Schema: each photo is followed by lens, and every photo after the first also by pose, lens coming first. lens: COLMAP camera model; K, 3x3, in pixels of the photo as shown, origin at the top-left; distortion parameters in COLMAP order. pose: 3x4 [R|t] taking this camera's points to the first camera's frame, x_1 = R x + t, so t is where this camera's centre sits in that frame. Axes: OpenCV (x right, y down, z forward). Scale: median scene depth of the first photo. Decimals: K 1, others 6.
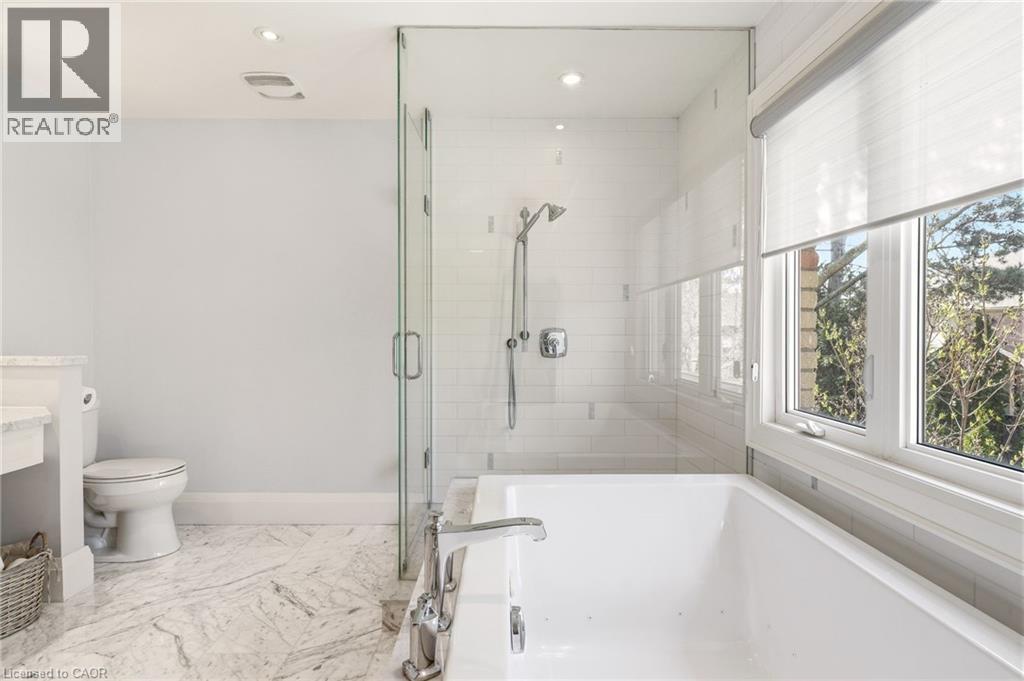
lens RADIAL K [[512.2, 0, 507.8], [0, 512.2, 338.4], [0, 0, 1]] dist [-0.002224, 0.000169]
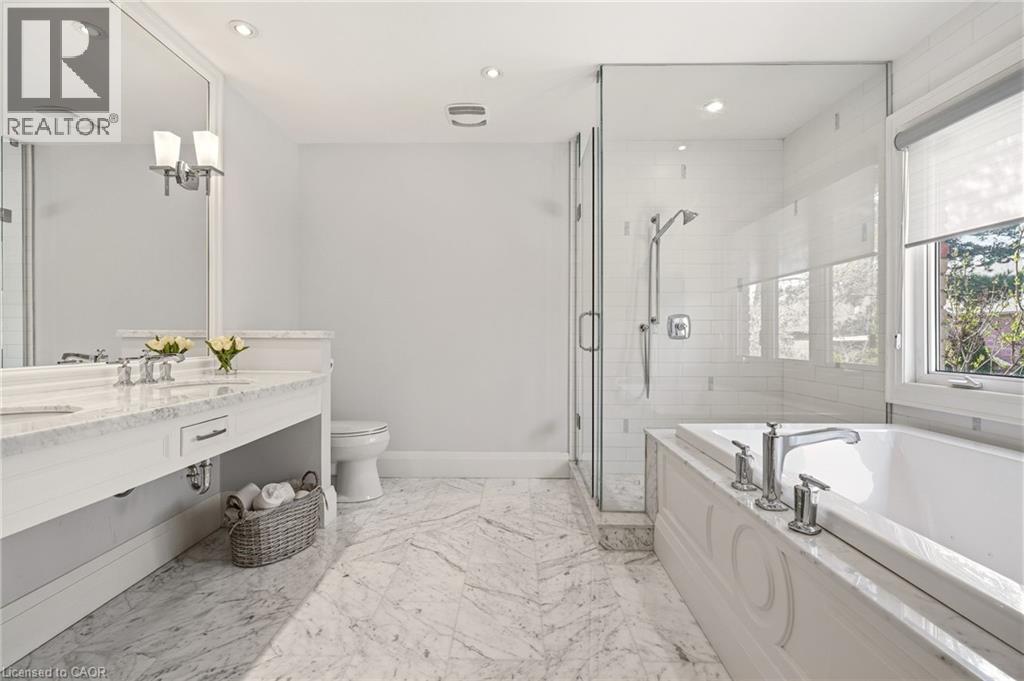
lens RADIAL K [[453.1, 0, 514.1], [0, 453.1, 337.9], [0, 0, 1]] dist [-0.003601, 0.000720]
pose [[0.999742, -0.000247, -0.022724, -0.351013], [-0.000008, 0.999937, -0.011252, 0.059318], [0.022726, 0.011250, 0.999678, -0.085888]]
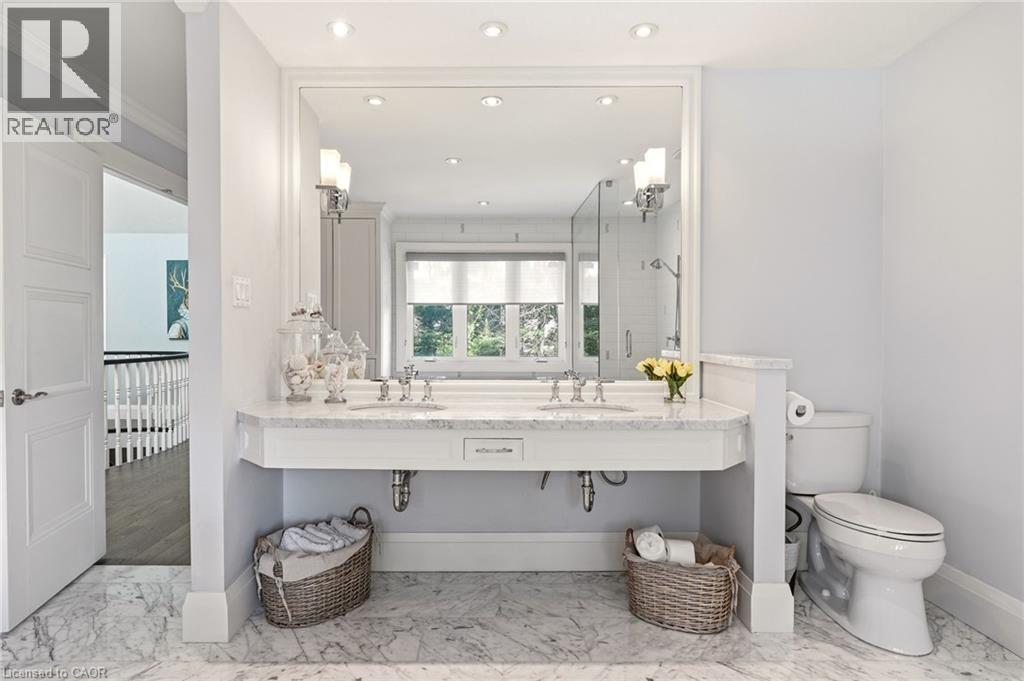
lens RADIAL K [[585.9, 0, 509.4], [0, 585.9, 333.4], [0, 0, 1]] dist [-0.001962, 0.000689]
pose [[-0.014629, 0.005287, -0.999879, 0.145558], [-0.013822, 0.999889, 0.005489, -0.007478], [0.999797, 0.013901, -0.014554, 0.532952]]
